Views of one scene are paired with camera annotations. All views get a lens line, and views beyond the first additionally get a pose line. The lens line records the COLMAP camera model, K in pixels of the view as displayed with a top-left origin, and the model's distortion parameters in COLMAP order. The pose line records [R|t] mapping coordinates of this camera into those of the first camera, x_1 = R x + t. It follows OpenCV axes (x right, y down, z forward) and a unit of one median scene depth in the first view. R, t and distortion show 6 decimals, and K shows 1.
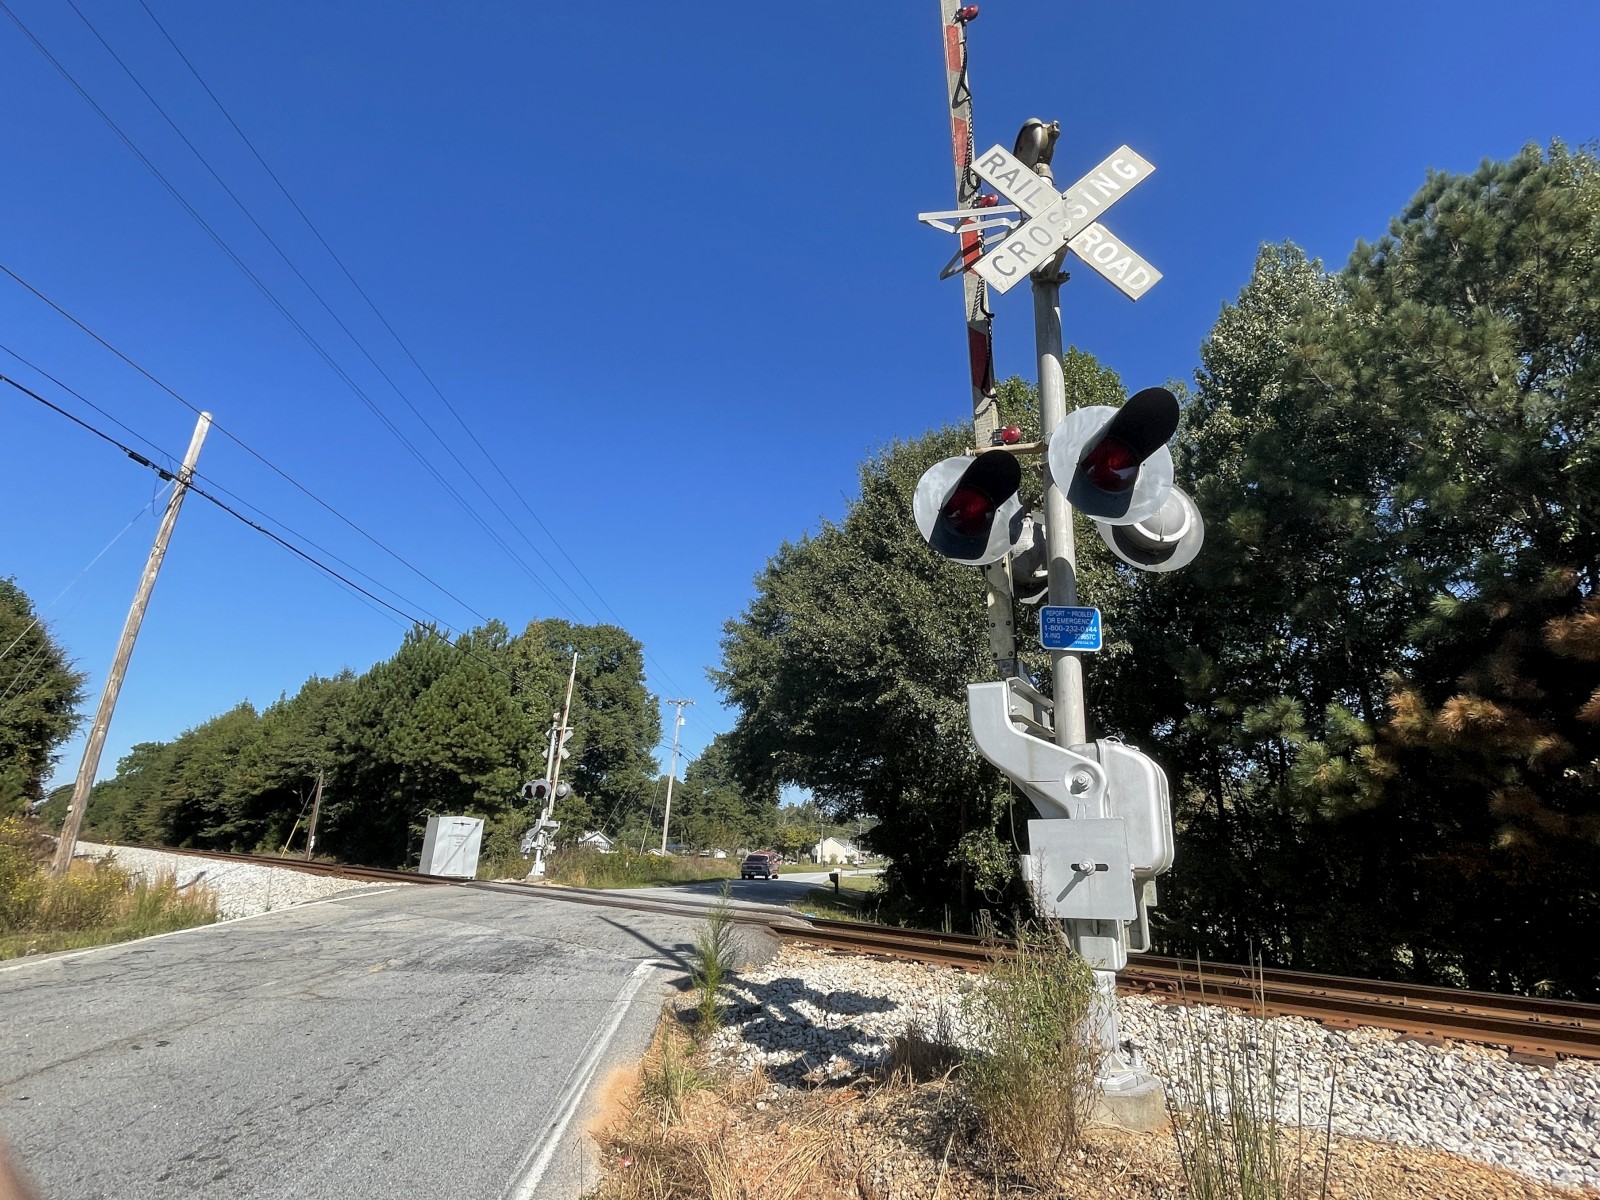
lens RADIAL K [[801.8, 0, 806.8], [0, 801.8, 593.6], [0, 0, 1]] dist [-0.003100, 0.000121]
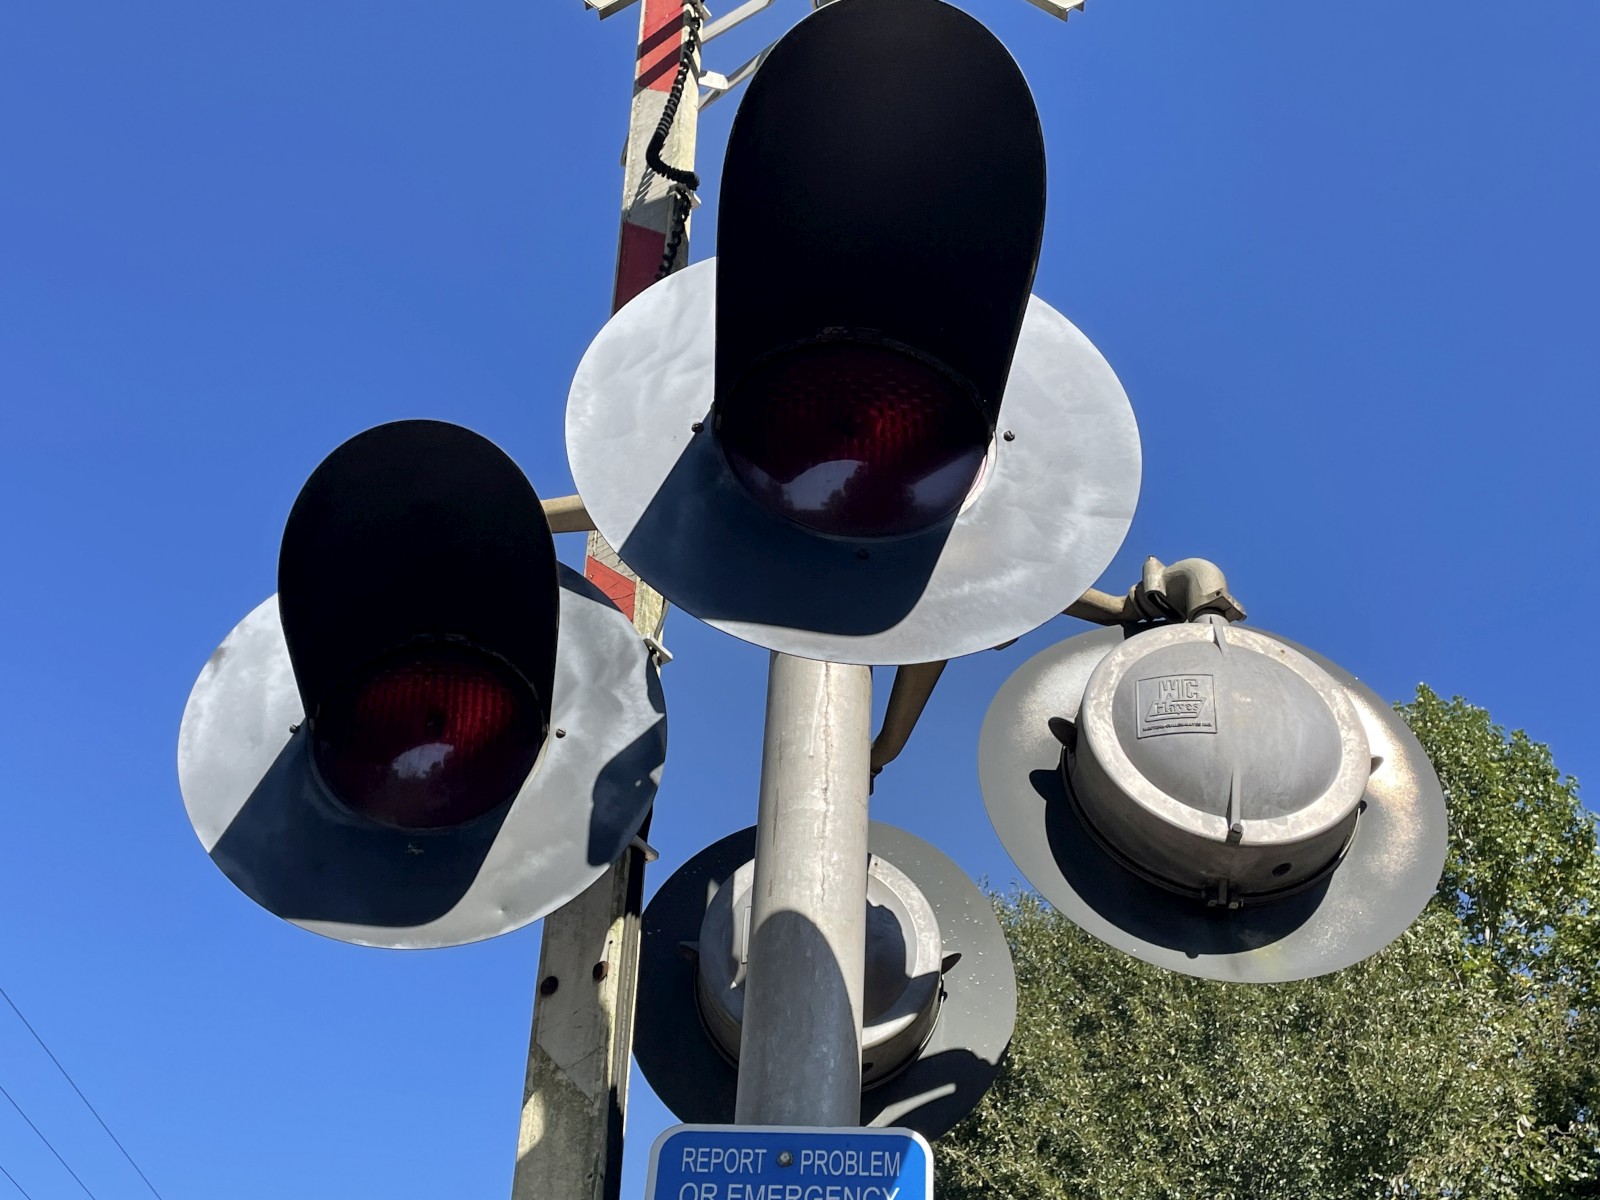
lens RADIAL K [[1837.4, 0, 805.8], [0, 1837.4, 578.2], [0, 0, 1]] dist [0.107458, 0.000000]
pose [[0.999143, -0.018729, -0.036918, 0.071961], [0.003393, 0.925846, -0.377887, 0.013768], [0.041258, 0.377438, 0.925115, 0.100393]]
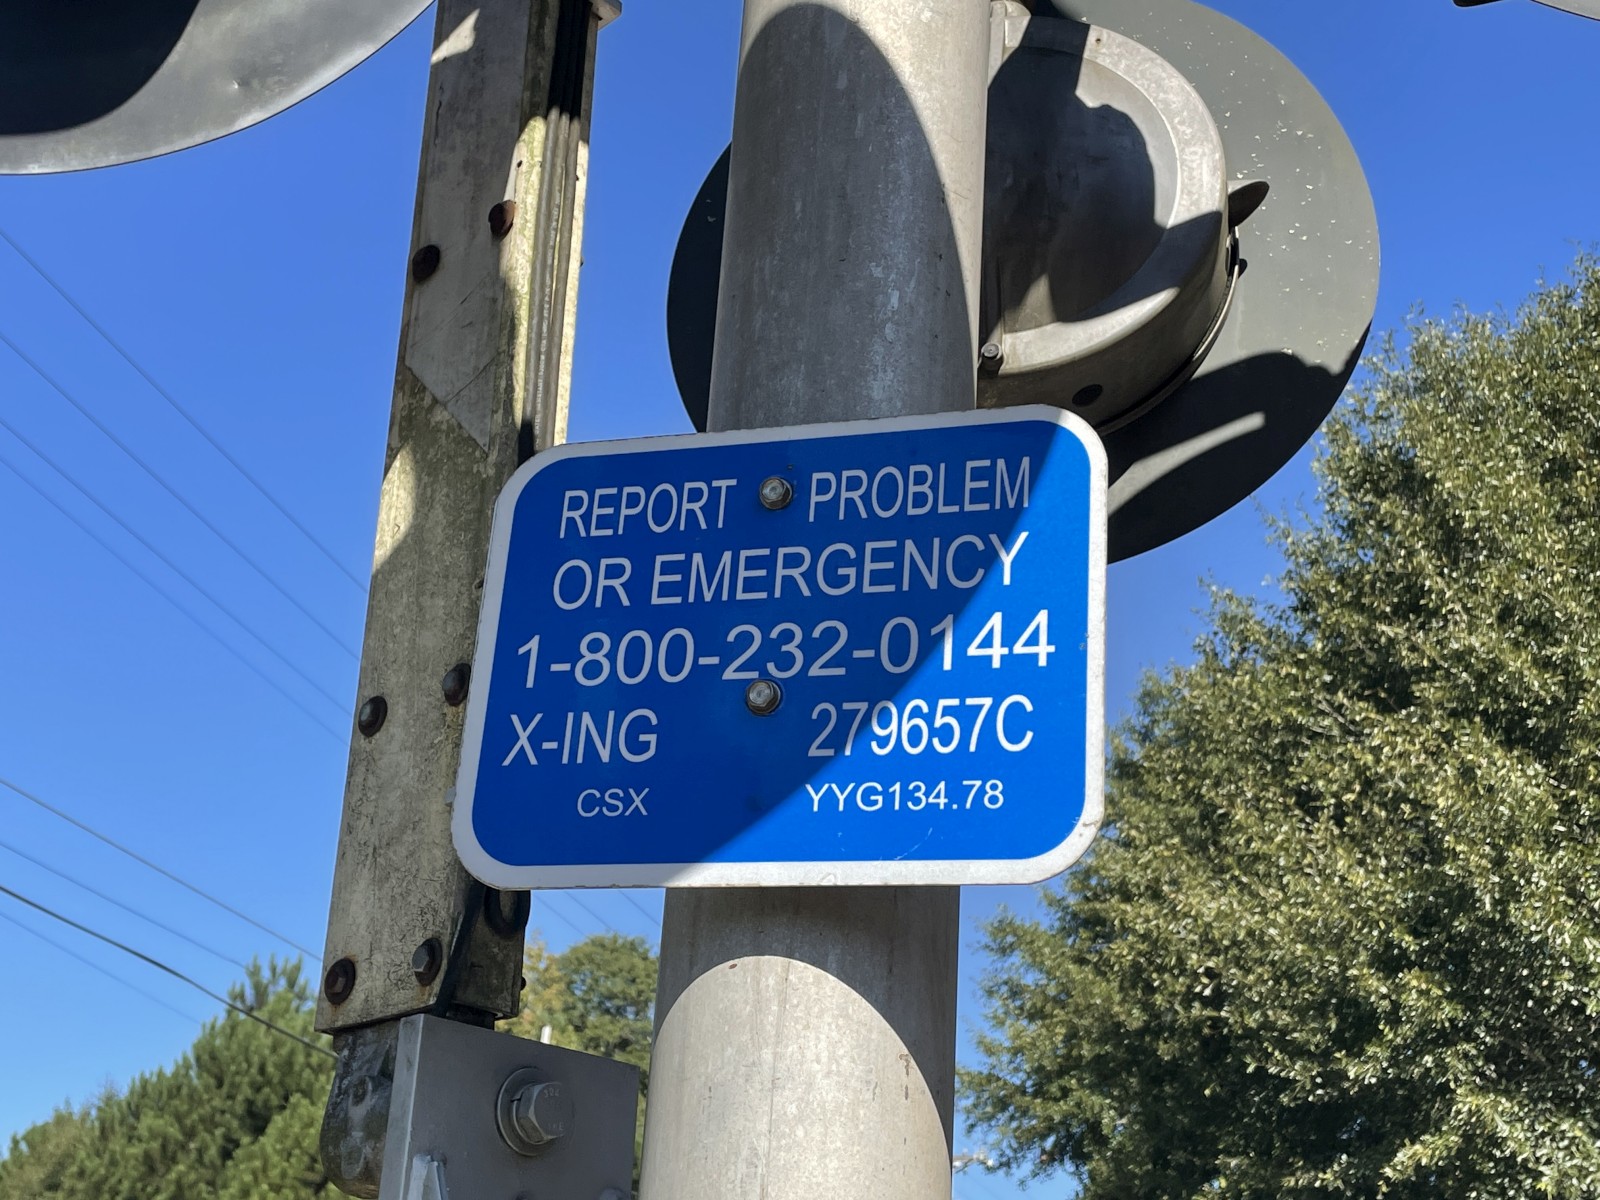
lens RADIAL K [[2134.9, 0, 776.3], [0, 2134.9, 589.9], [0, 0, 1]] dist [0.065558, 0.000000]
pose [[0.966496, -0.079473, -0.244070, 0.078819], [0.049017, 0.990507, -0.128422, 0.013767], [0.251960, 0.112156, 0.961217, 0.155239]]
